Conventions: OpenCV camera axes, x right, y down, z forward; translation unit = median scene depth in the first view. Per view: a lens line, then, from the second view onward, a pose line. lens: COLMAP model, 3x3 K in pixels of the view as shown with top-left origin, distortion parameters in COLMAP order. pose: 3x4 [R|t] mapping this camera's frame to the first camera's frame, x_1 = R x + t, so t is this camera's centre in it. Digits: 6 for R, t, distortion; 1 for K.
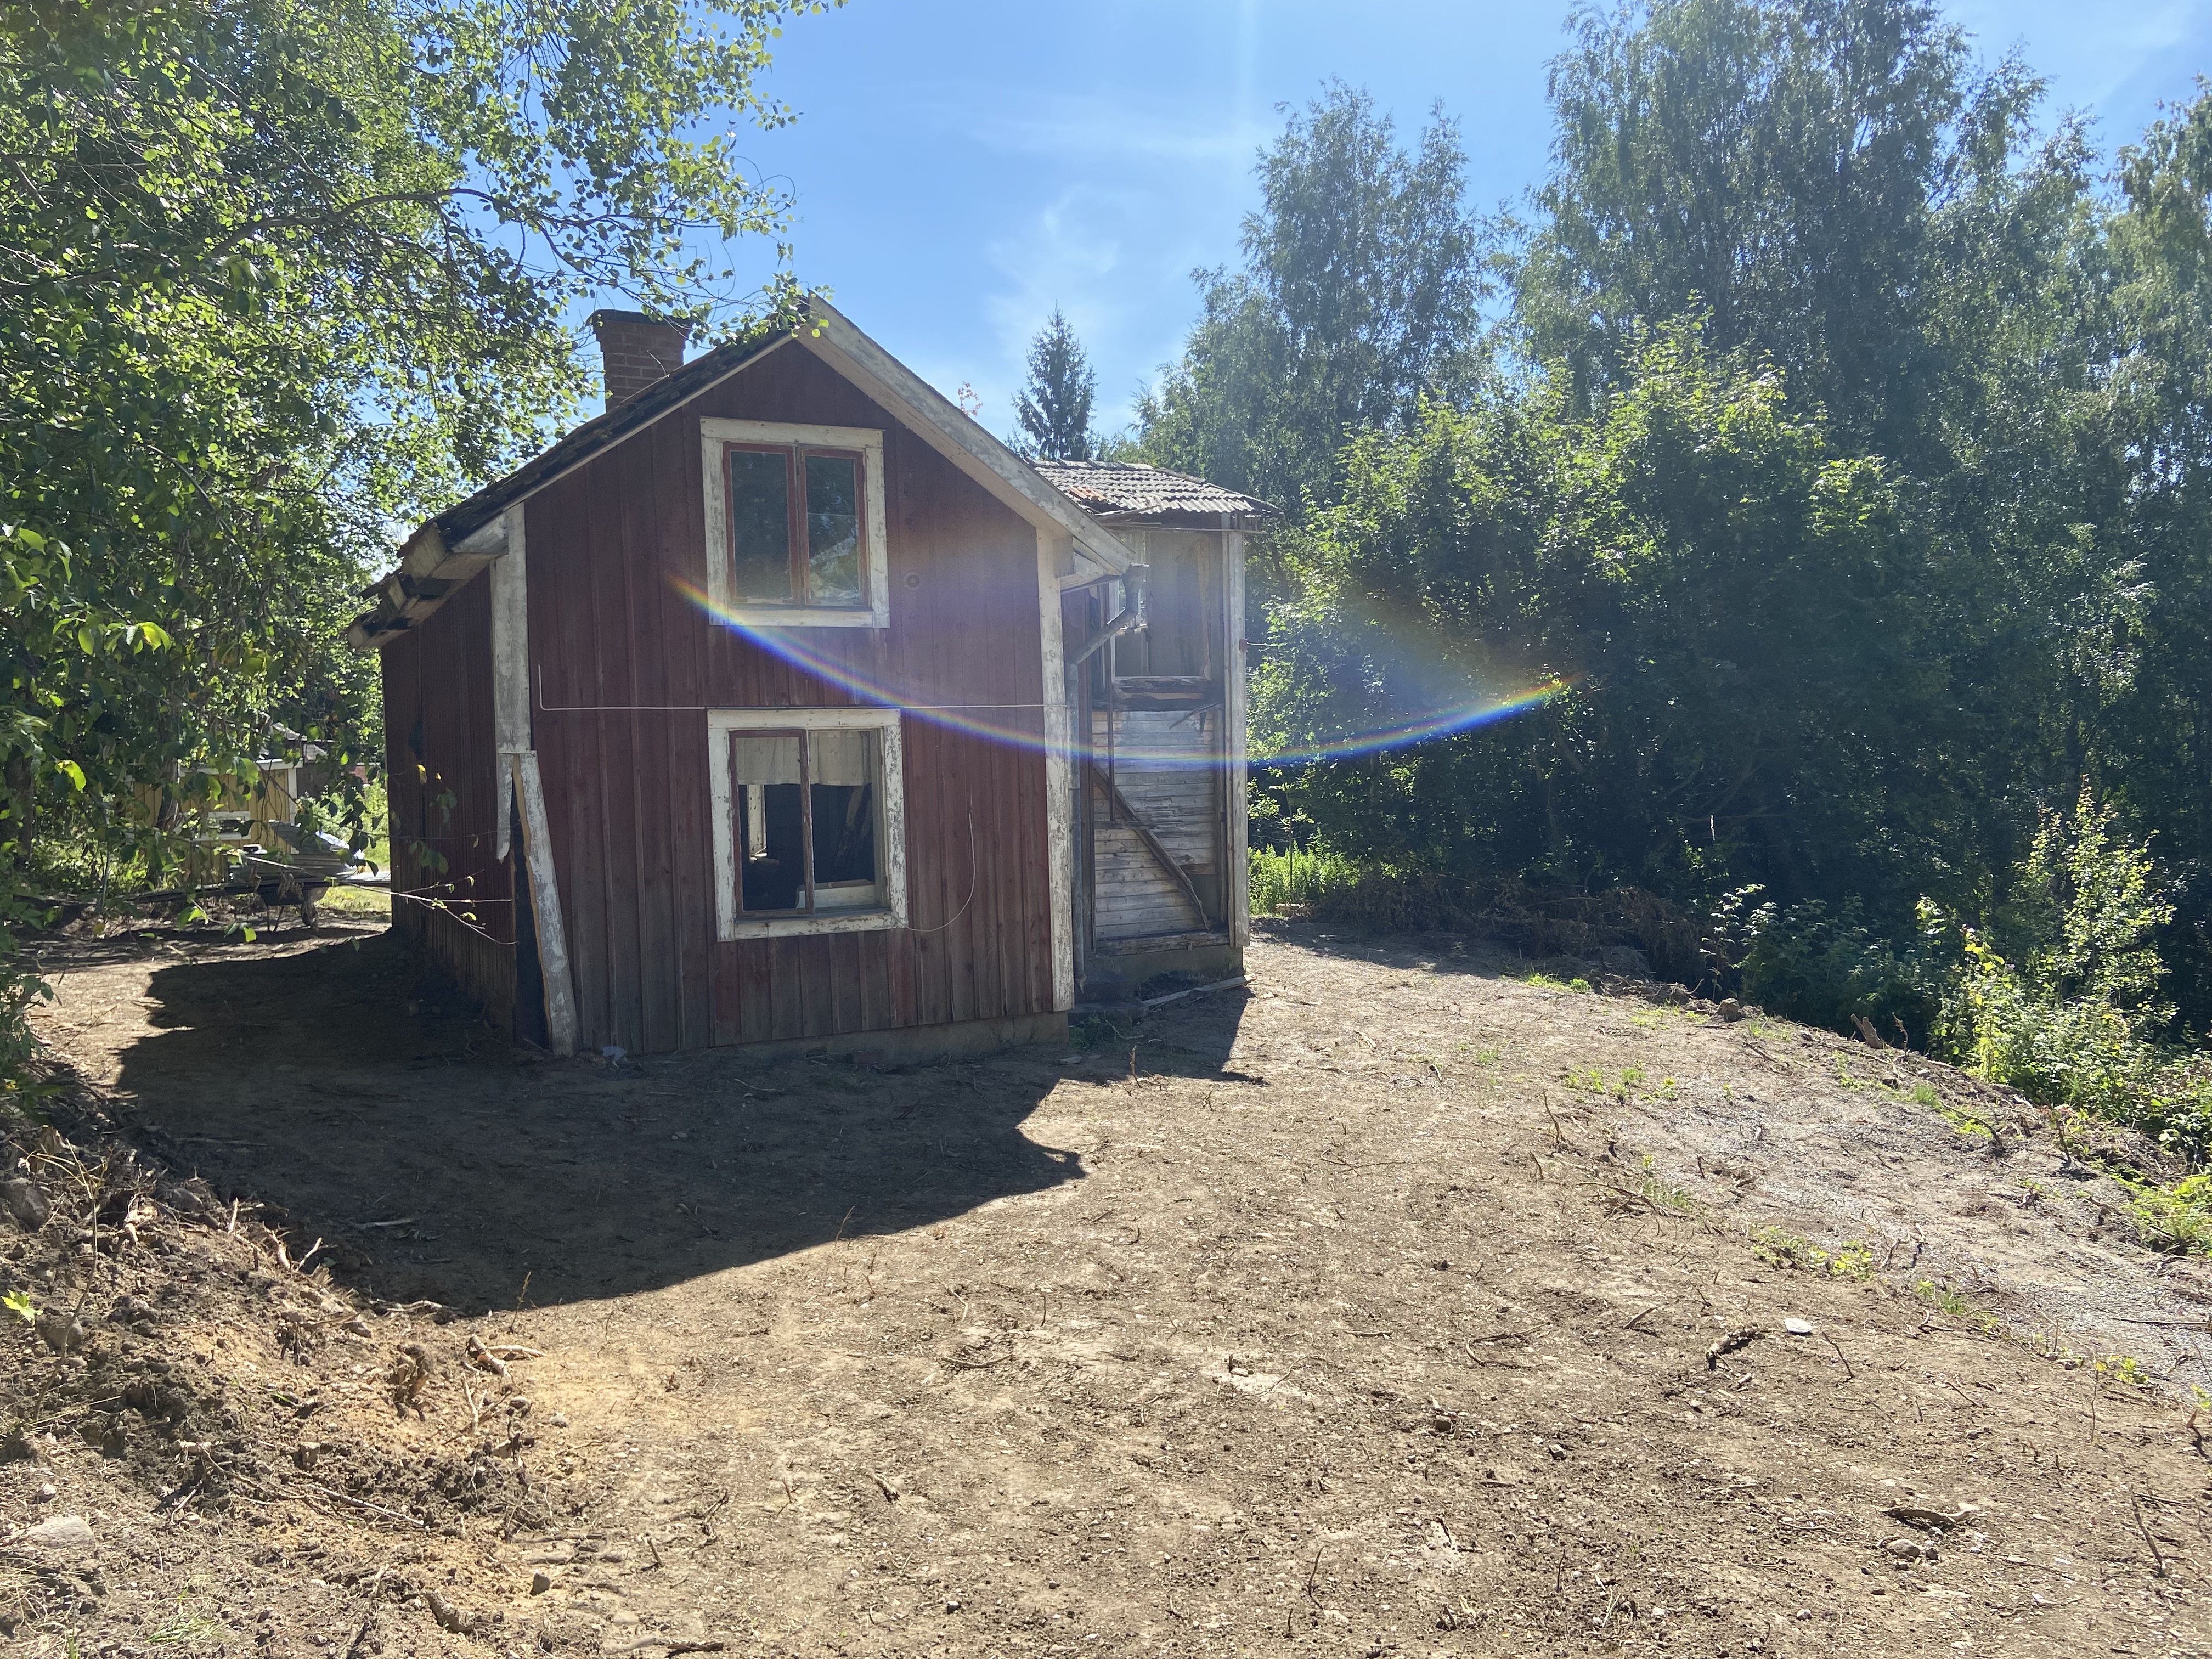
lens RADIAL K [[1659.6, 0, 1099.4], [0, 1659.6, 833.8], [0, 0, 1]] dist [0.075729, -0.063755]
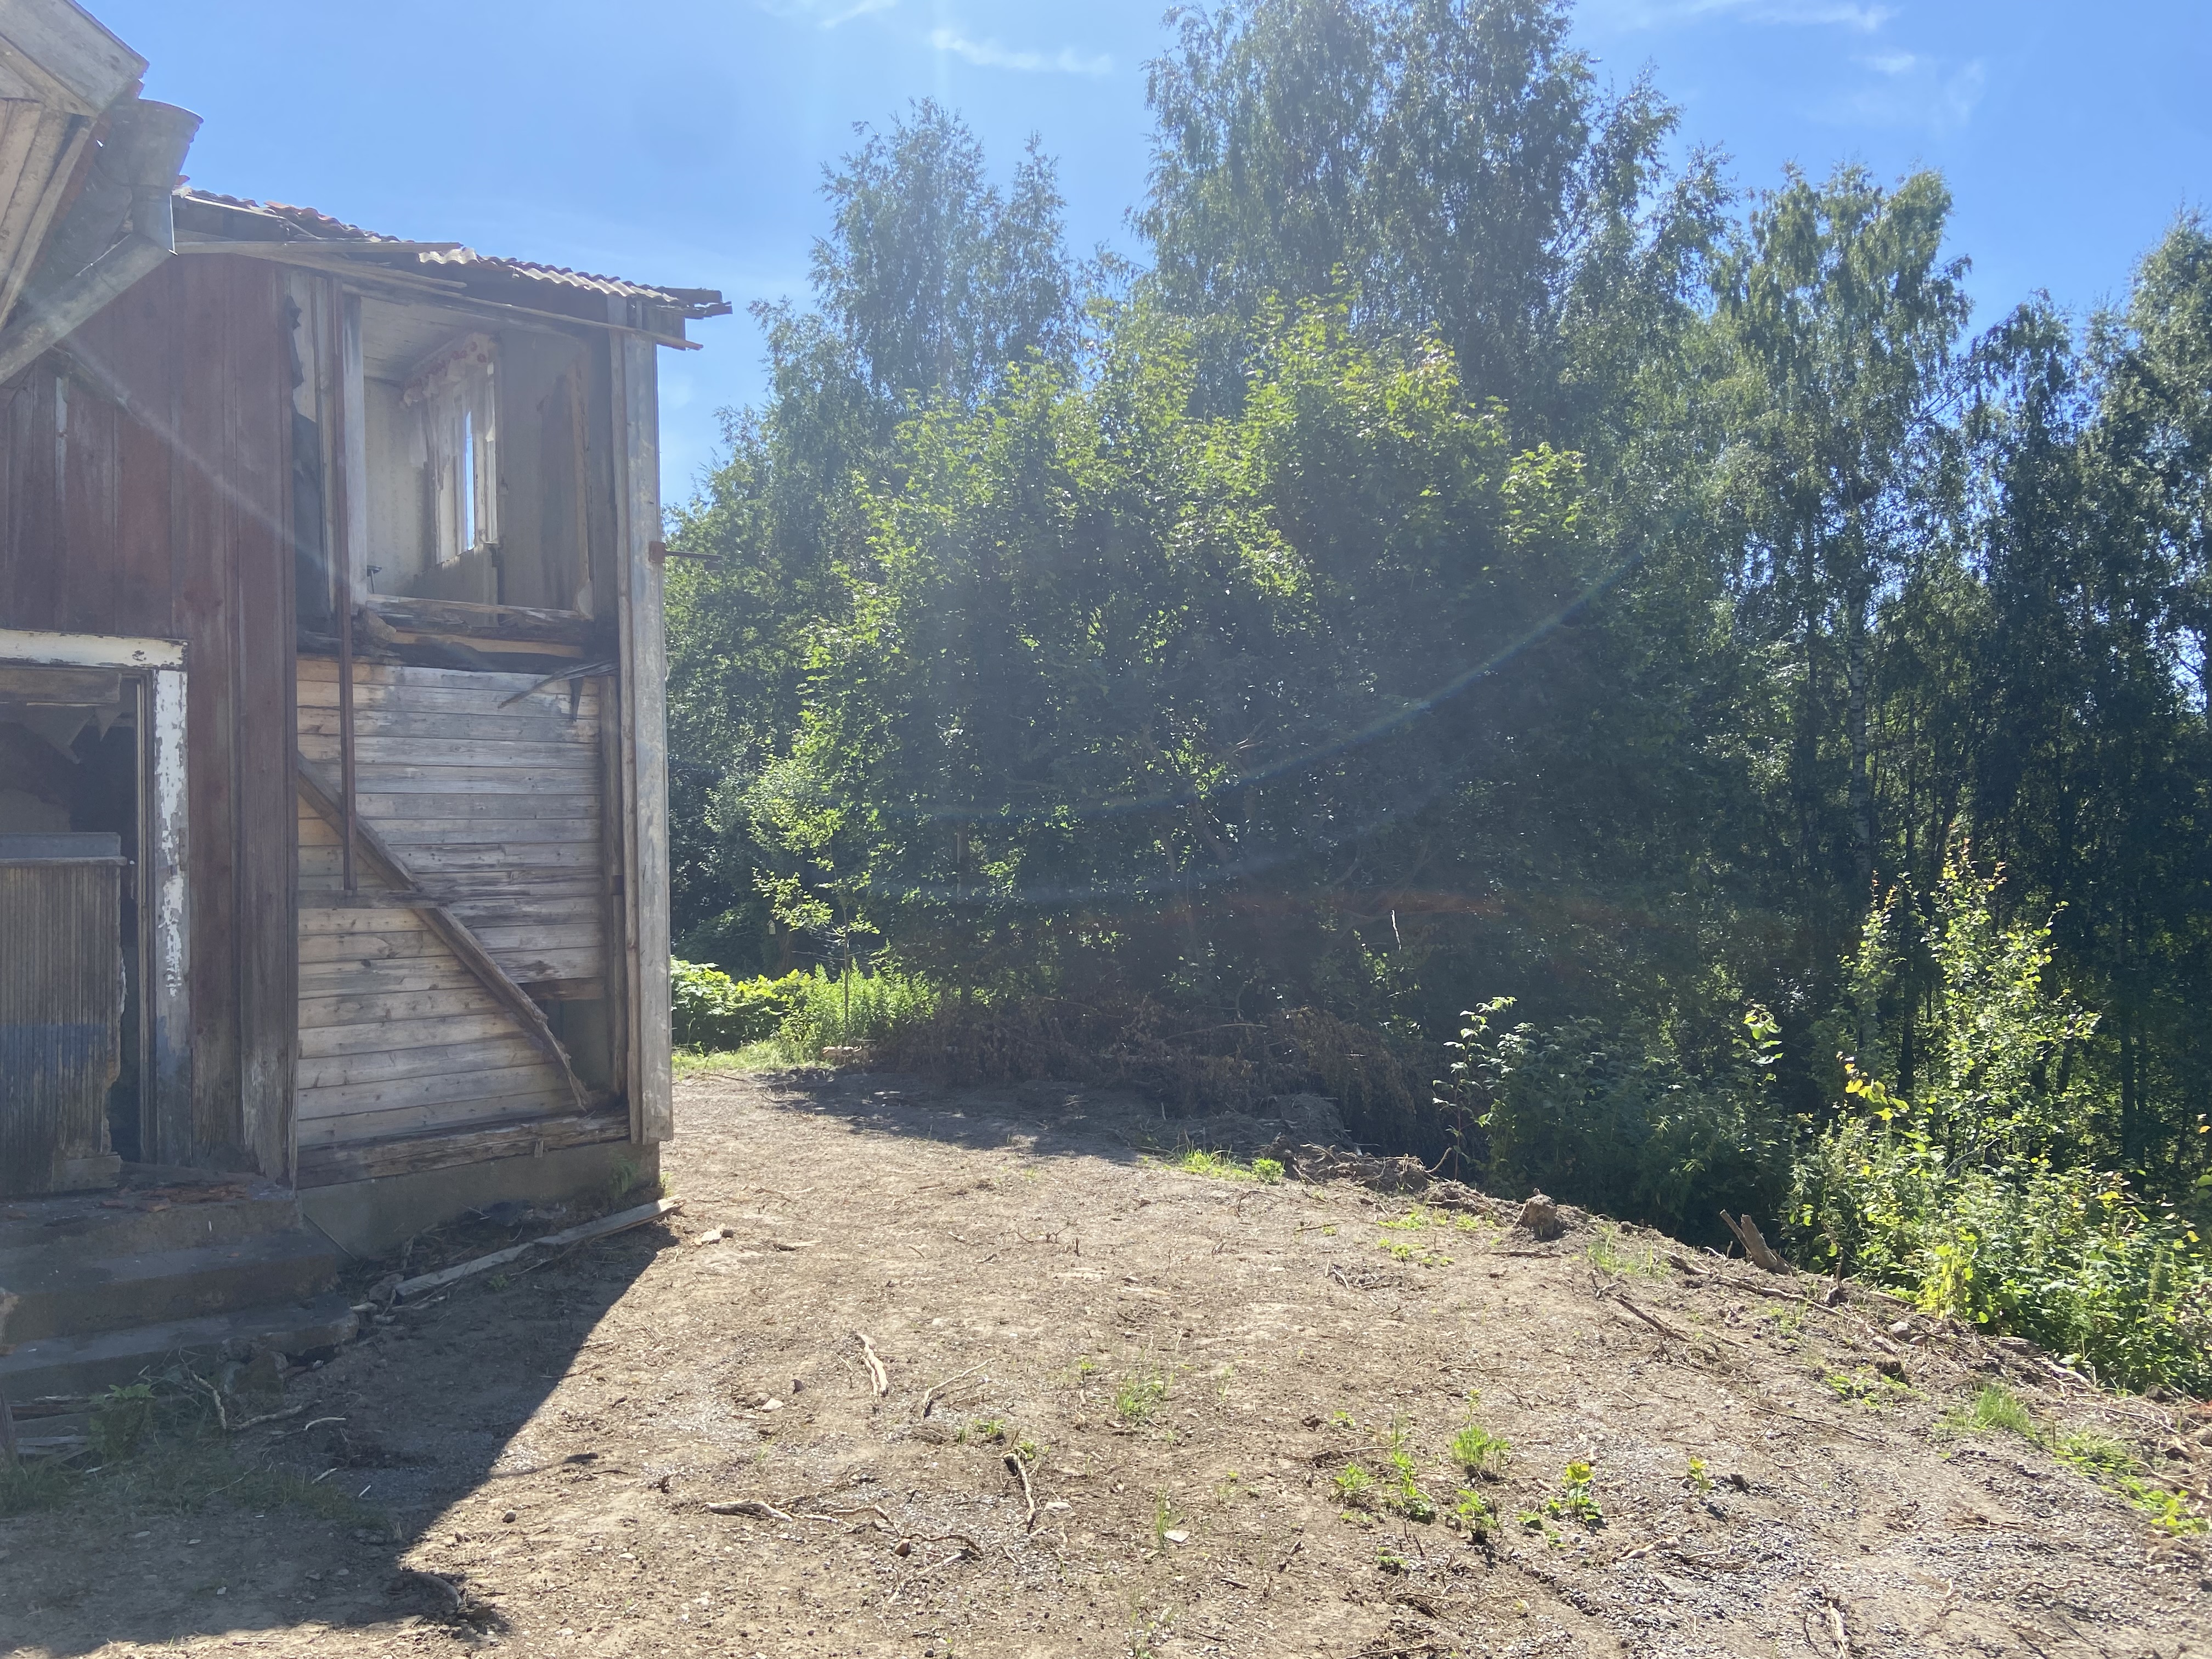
lens RADIAL K [[1659.6, 0, 1103.0], [0, 1659.6, 816.3], [0, 0, 1]] dist [0.075729, -0.063755]
pose [[0.973418, -0.000555, 0.229037, 0.061588], [0.021777, 0.995691, -0.090138, 0.011004], [-0.228000, 0.092729, 0.969235, 0.281889]]
